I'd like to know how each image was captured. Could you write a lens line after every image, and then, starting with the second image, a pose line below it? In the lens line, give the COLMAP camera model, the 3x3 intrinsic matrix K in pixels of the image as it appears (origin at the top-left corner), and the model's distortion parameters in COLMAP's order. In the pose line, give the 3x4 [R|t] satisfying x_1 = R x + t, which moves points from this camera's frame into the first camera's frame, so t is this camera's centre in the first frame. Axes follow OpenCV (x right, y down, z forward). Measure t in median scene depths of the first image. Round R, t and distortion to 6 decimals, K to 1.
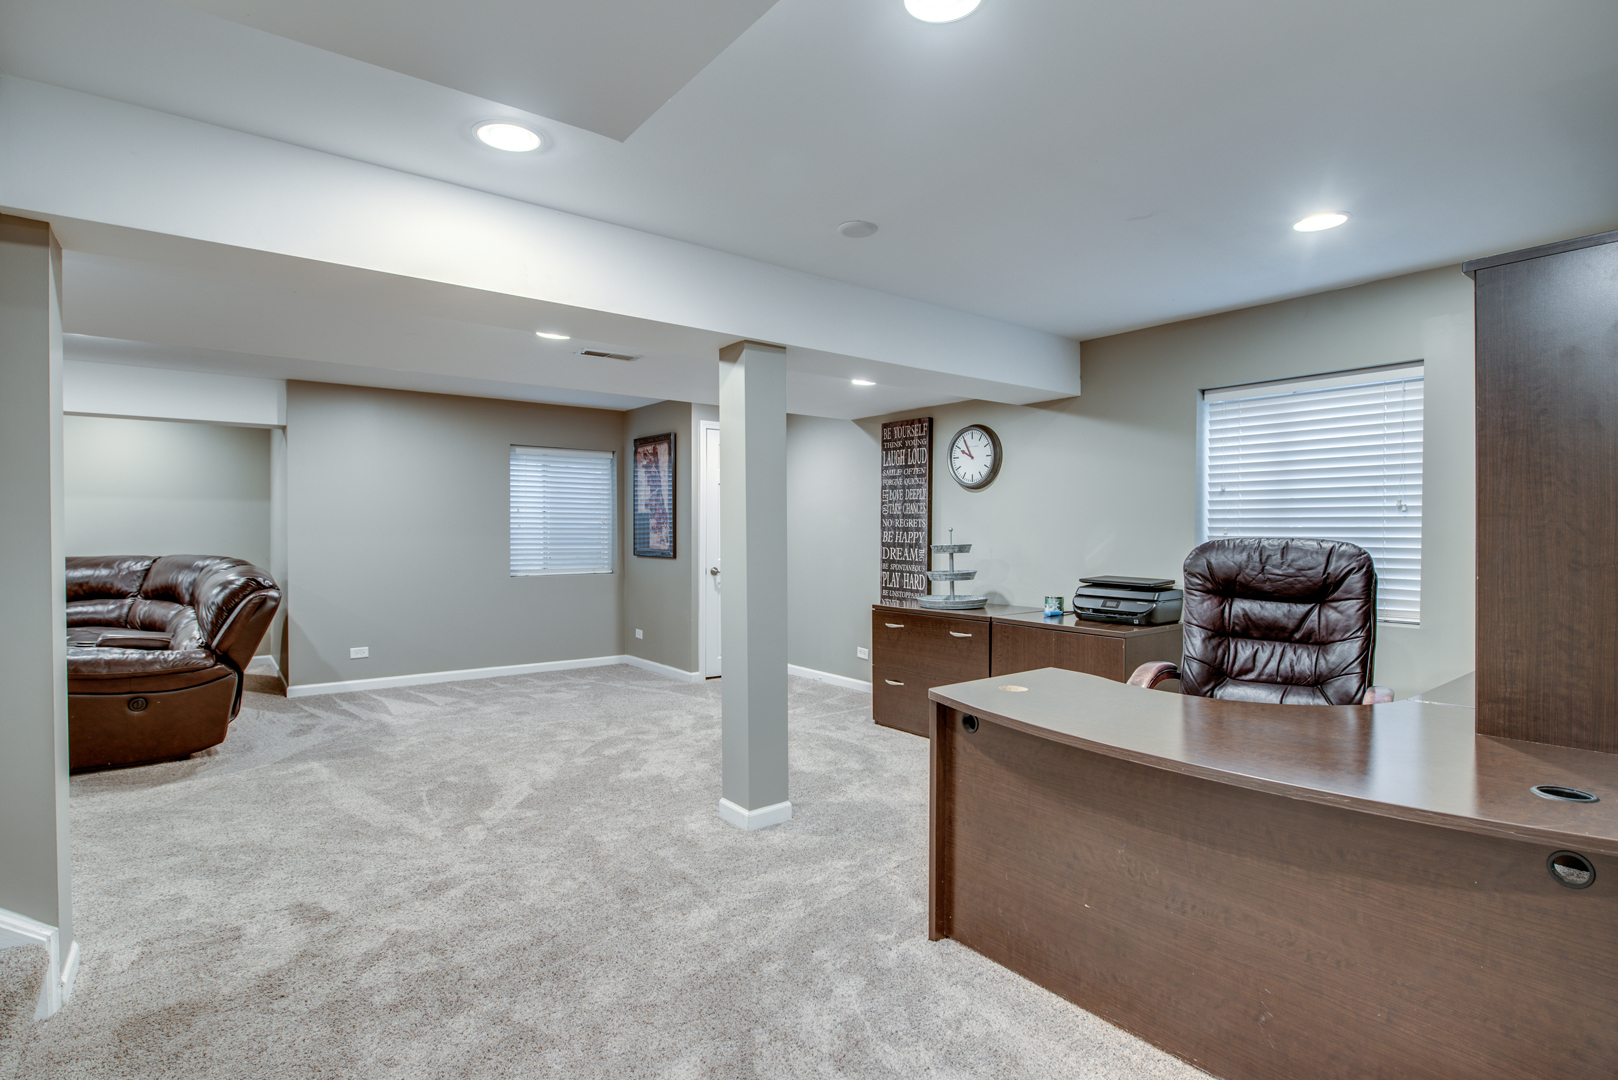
lens RADIAL K [[799.4, 0, 817.0], [0, 799.4, 538.7], [0, 0, 1]] dist [-0.008607, -0.001706]
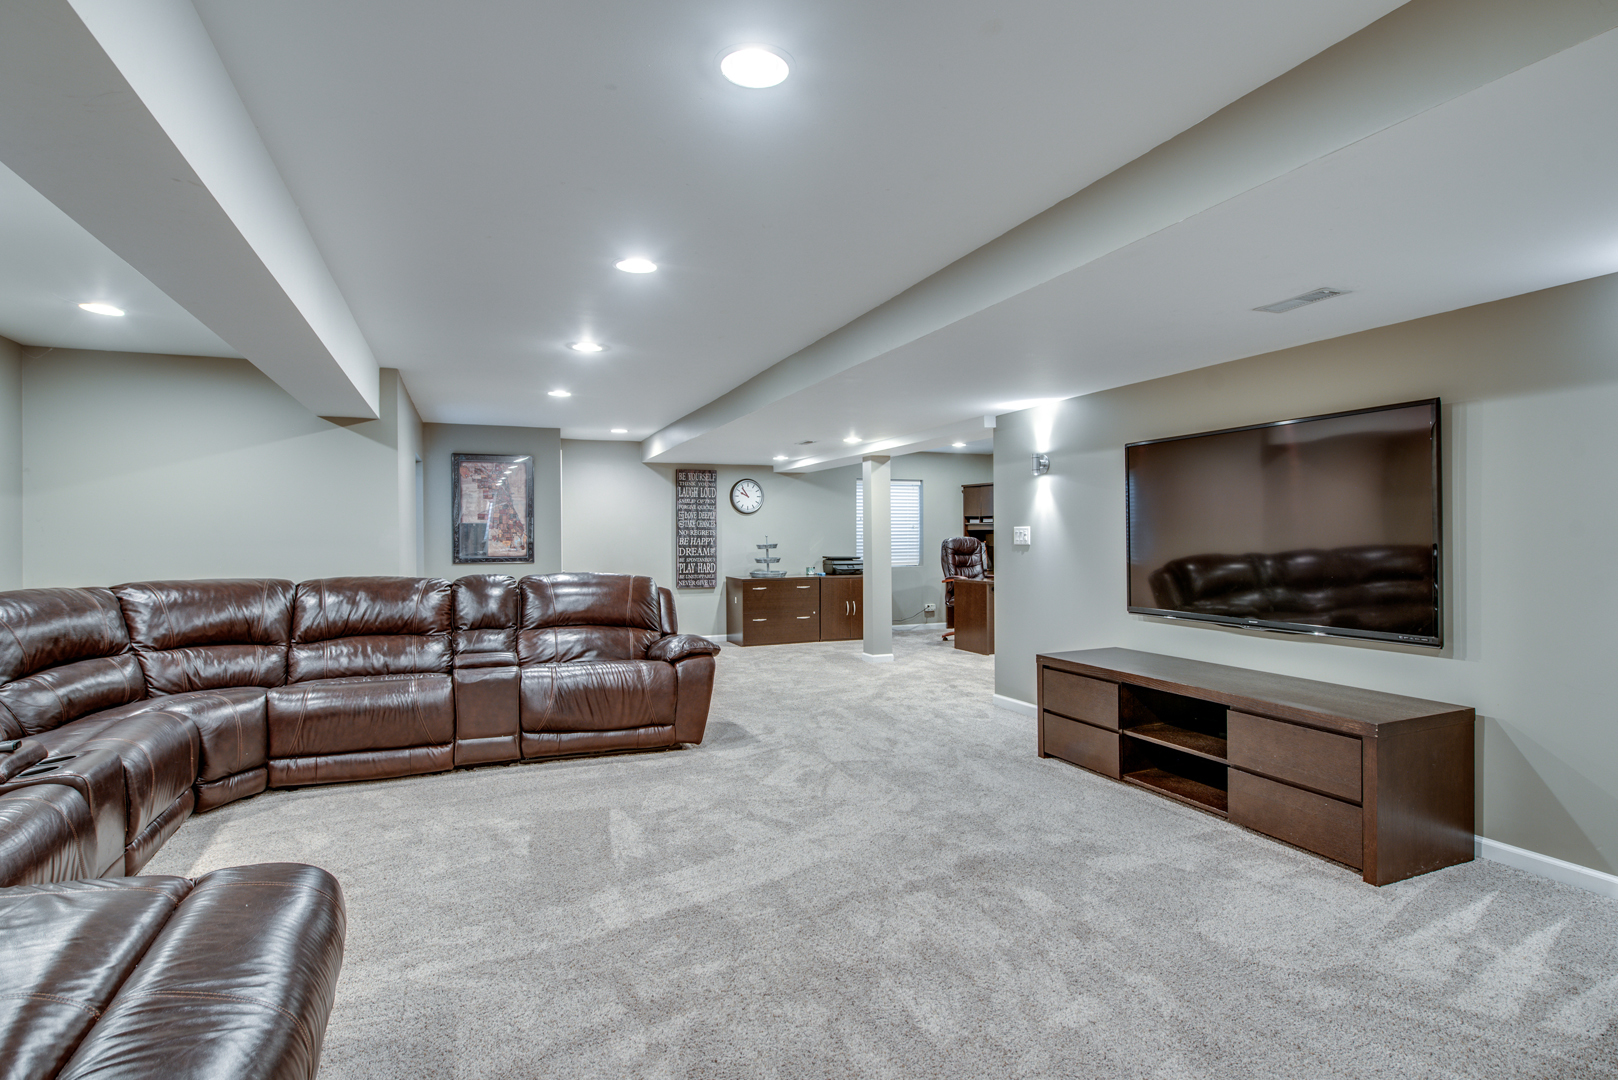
lens RADIAL K [[799.4, 0, 817.0], [0, 799.4, 538.7], [0, 0, 1]] dist [-0.008607, -0.001706]
pose [[0.281024, -0.008711, 0.959661, -1.384046], [0.017214, 0.999844, 0.004035, -0.009554], [-0.959546, 0.015386, 0.281130, 0.306835]]
